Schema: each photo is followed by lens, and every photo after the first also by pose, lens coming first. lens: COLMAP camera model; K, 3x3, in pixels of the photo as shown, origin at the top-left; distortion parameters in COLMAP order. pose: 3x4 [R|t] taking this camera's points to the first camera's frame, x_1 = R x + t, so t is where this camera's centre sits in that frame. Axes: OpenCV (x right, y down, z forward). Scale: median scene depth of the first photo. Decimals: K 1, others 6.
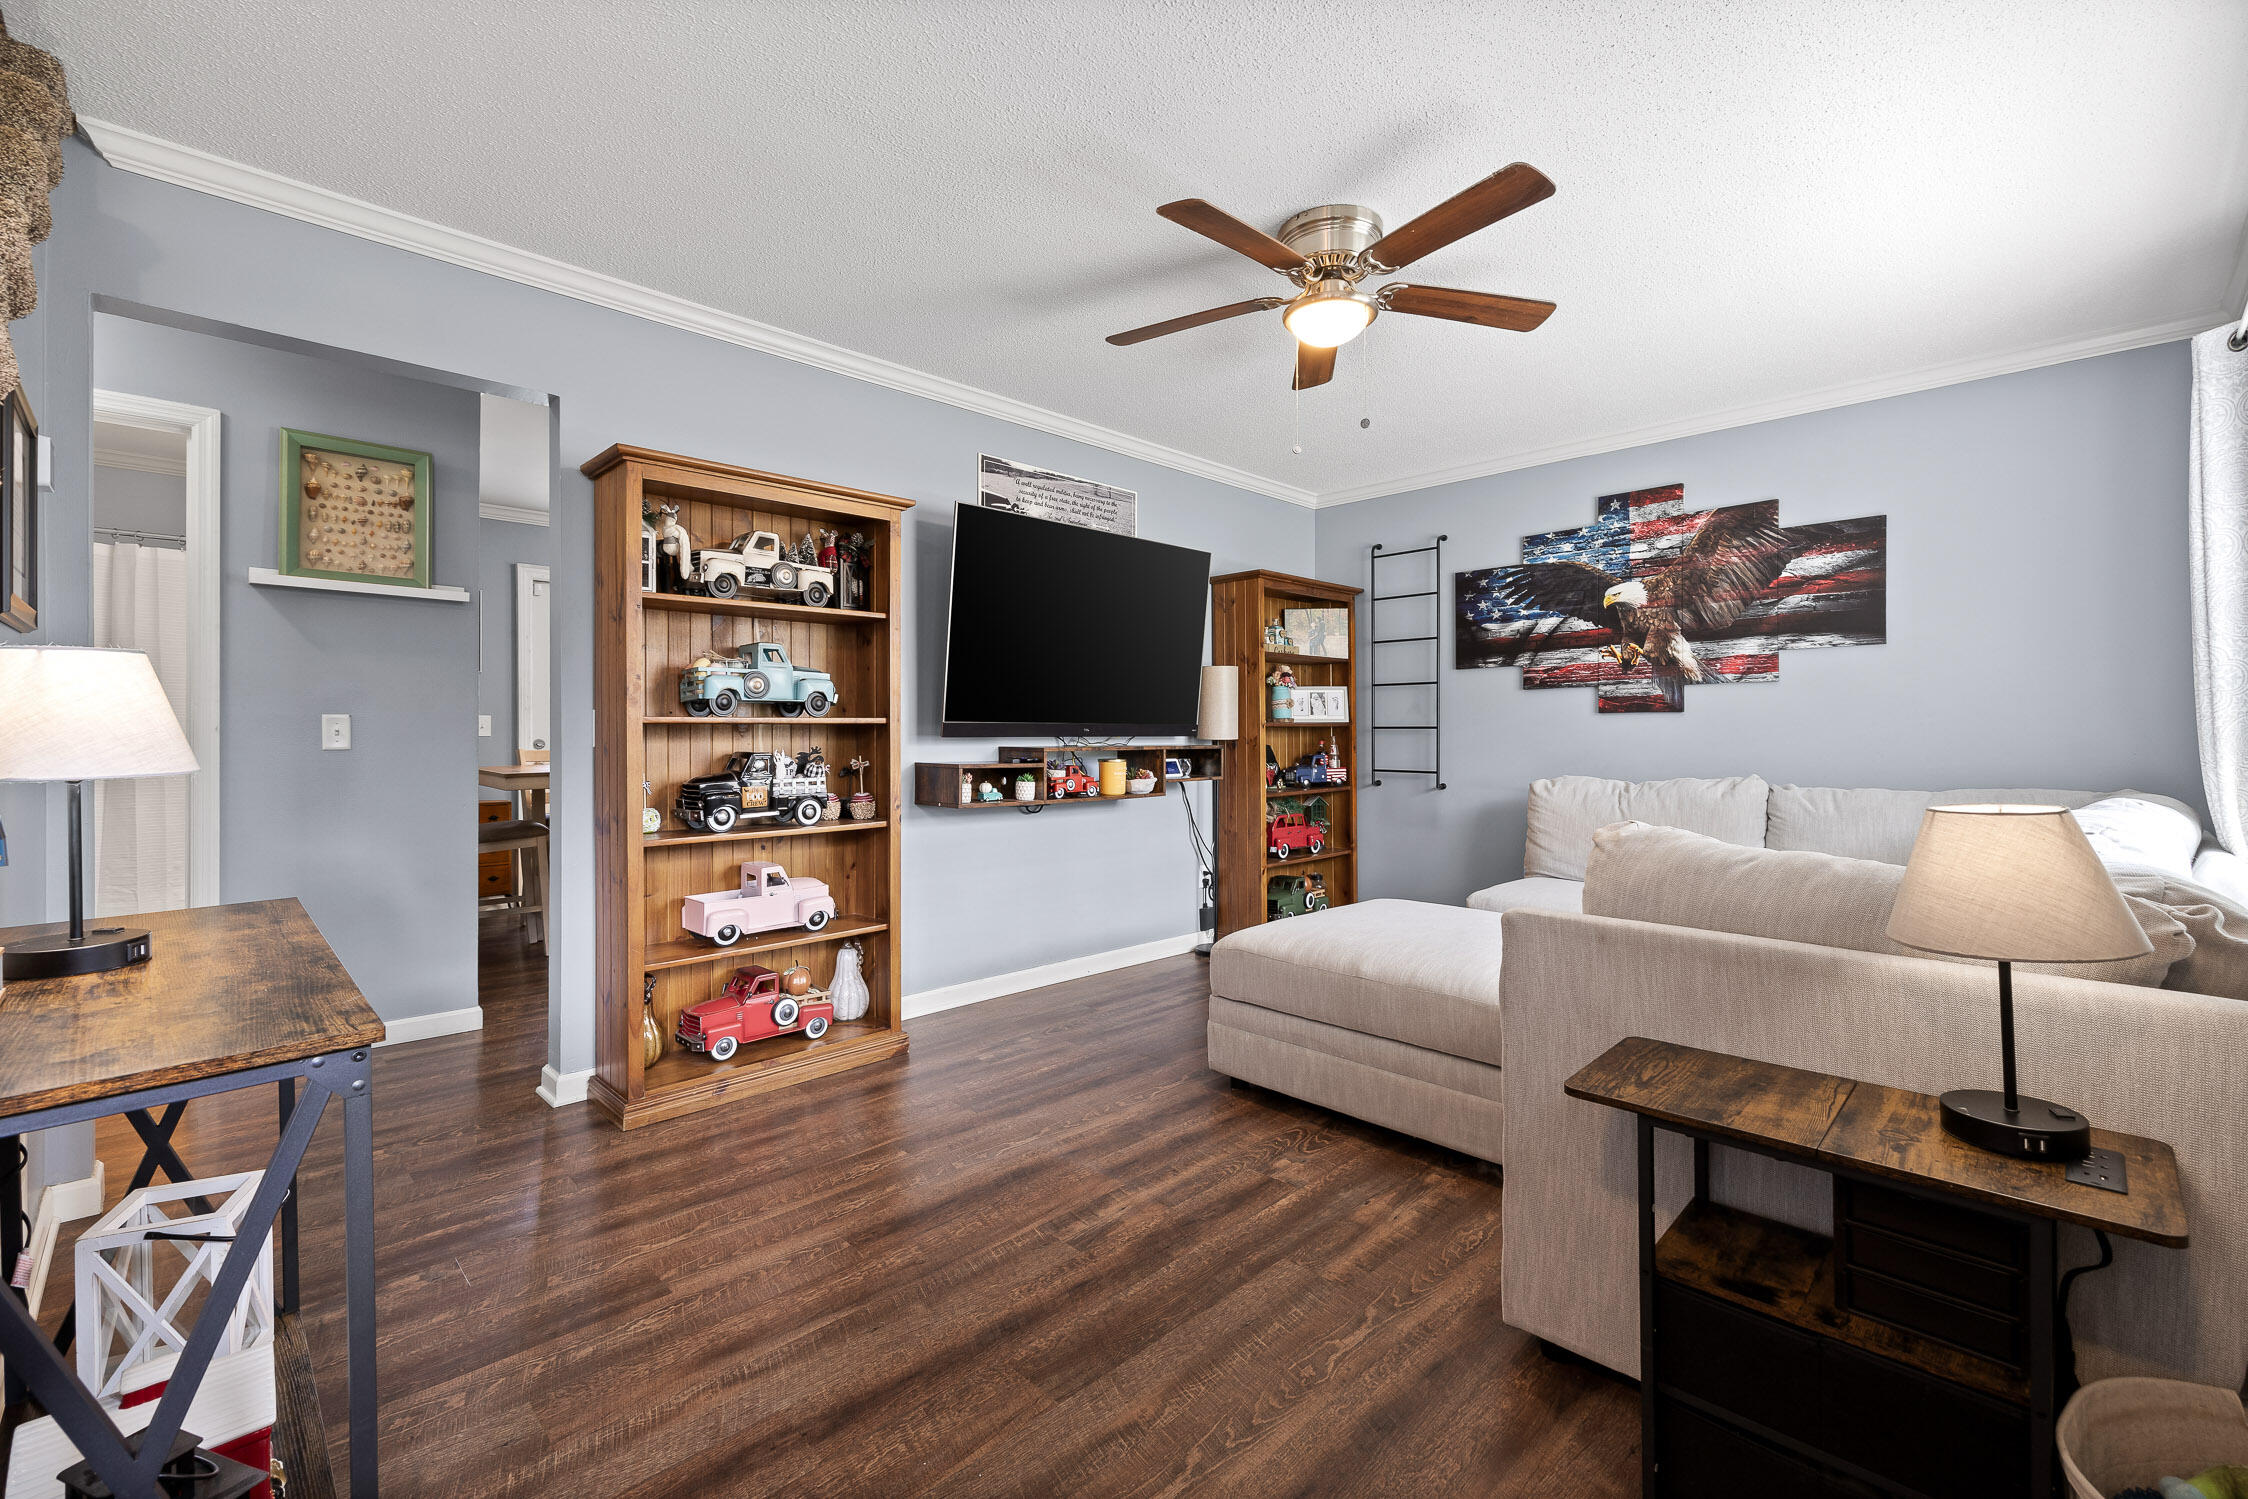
lens RADIAL K [[953.8, 0, 1124.0], [0, 953.8, 749.5], [0, 0, 1]] dist [-0.000346, 0.000062]
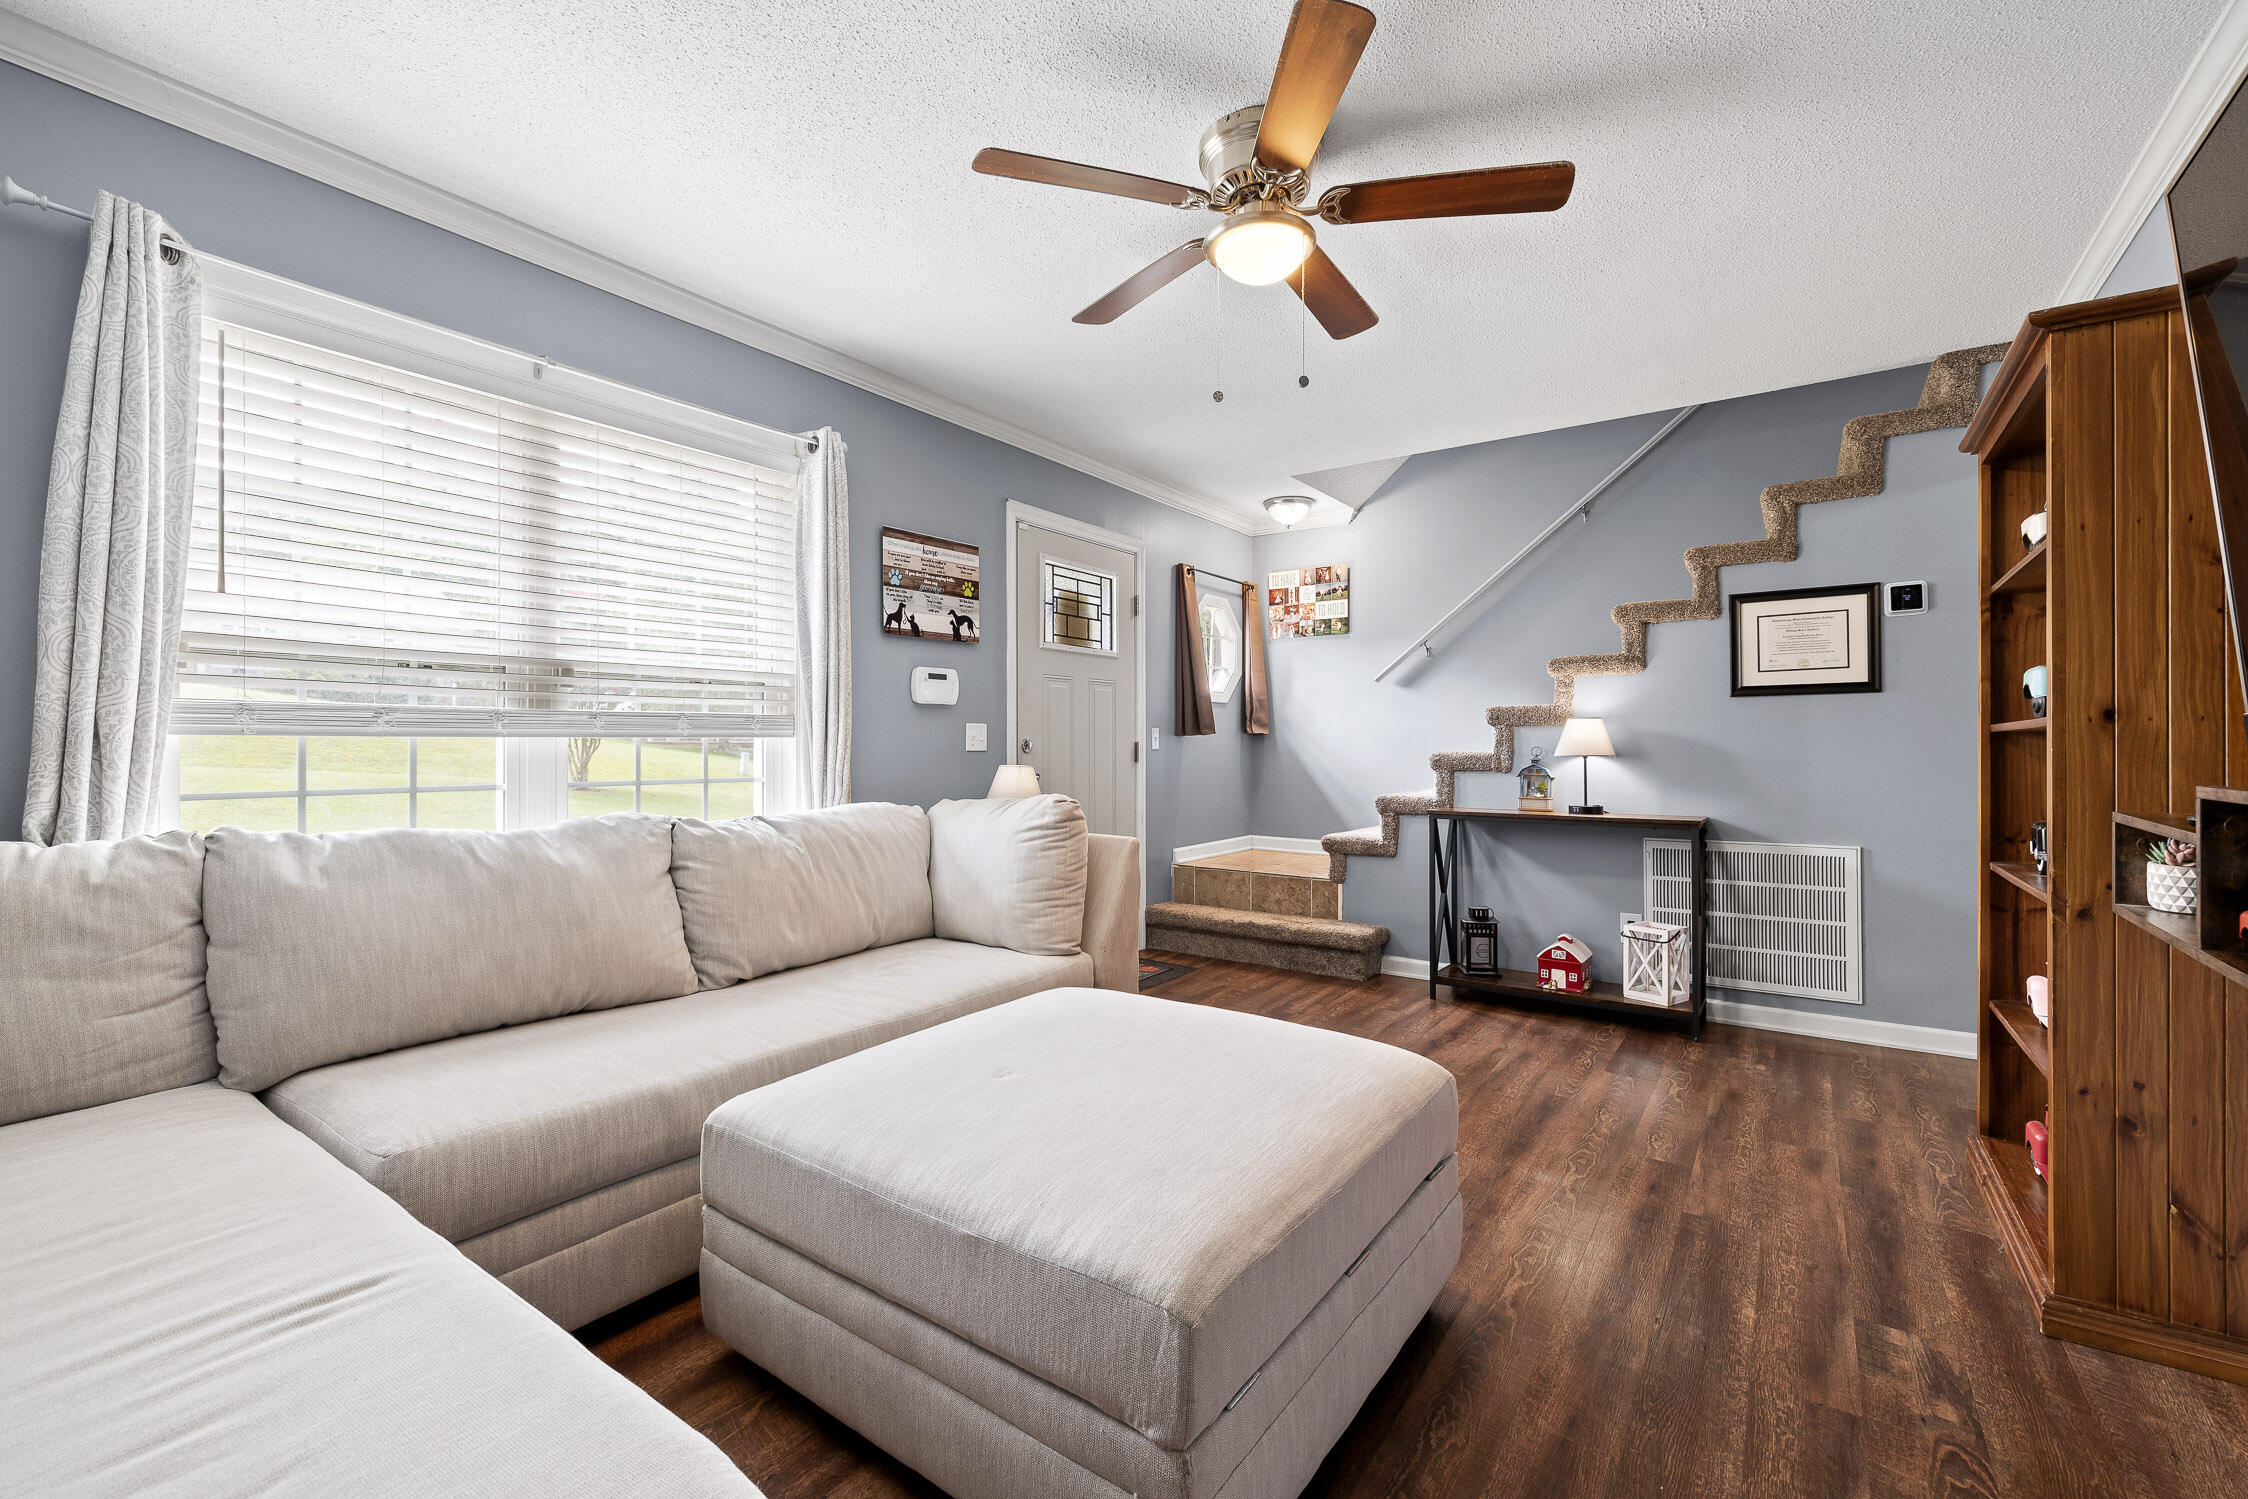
lens RADIAL K [[953.8, 0, 1124.0], [0, 953.8, 749.5], [0, 0, 1]] dist [-0.000346, 0.000062]
pose [[-0.985361, -0.001480, -0.170475, 0.298314], [-0.005435, 0.999727, 0.022733, -0.017577], [0.170395, 0.023327, -0.985100, 1.131444]]
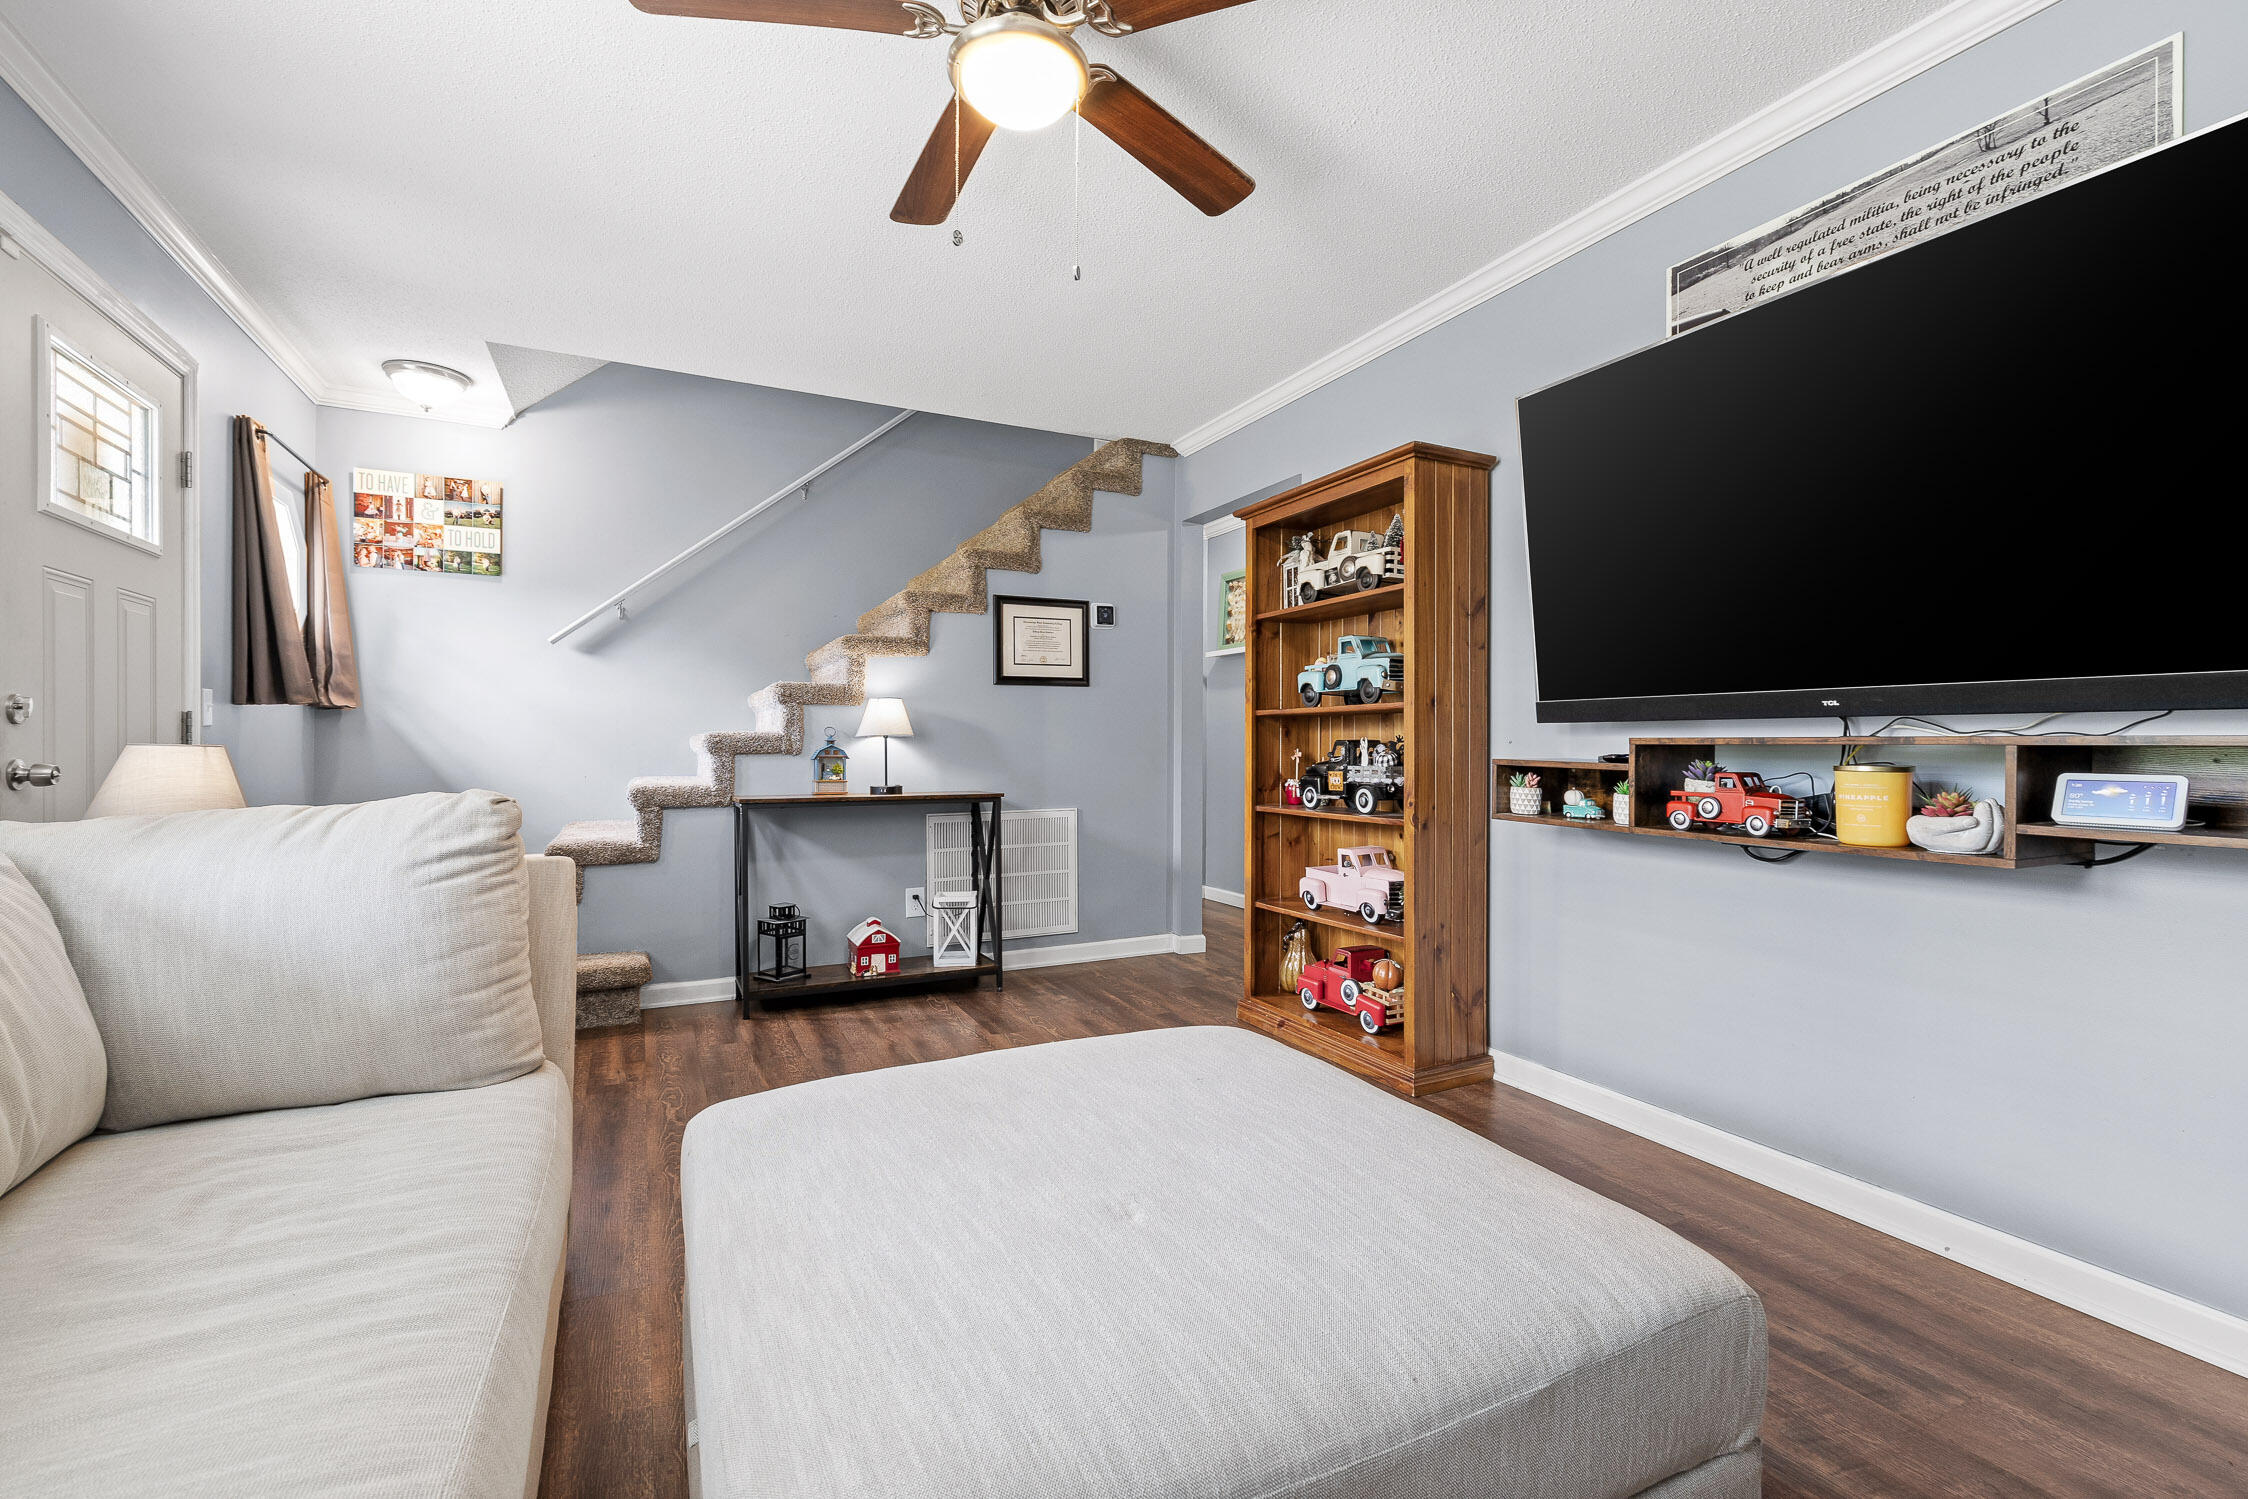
lens RADIAL K [[967.5, 0, 1124.0], [0, 967.5, 749.5], [0, 0, 1]] dist [0.000374, 0.000064]
pose [[-0.310505, 0.003607, -0.950565, 0.523578], [-0.021491, 0.999711, 0.010813, 0.005370], [0.950329, 0.023786, -0.310337, 0.801523]]
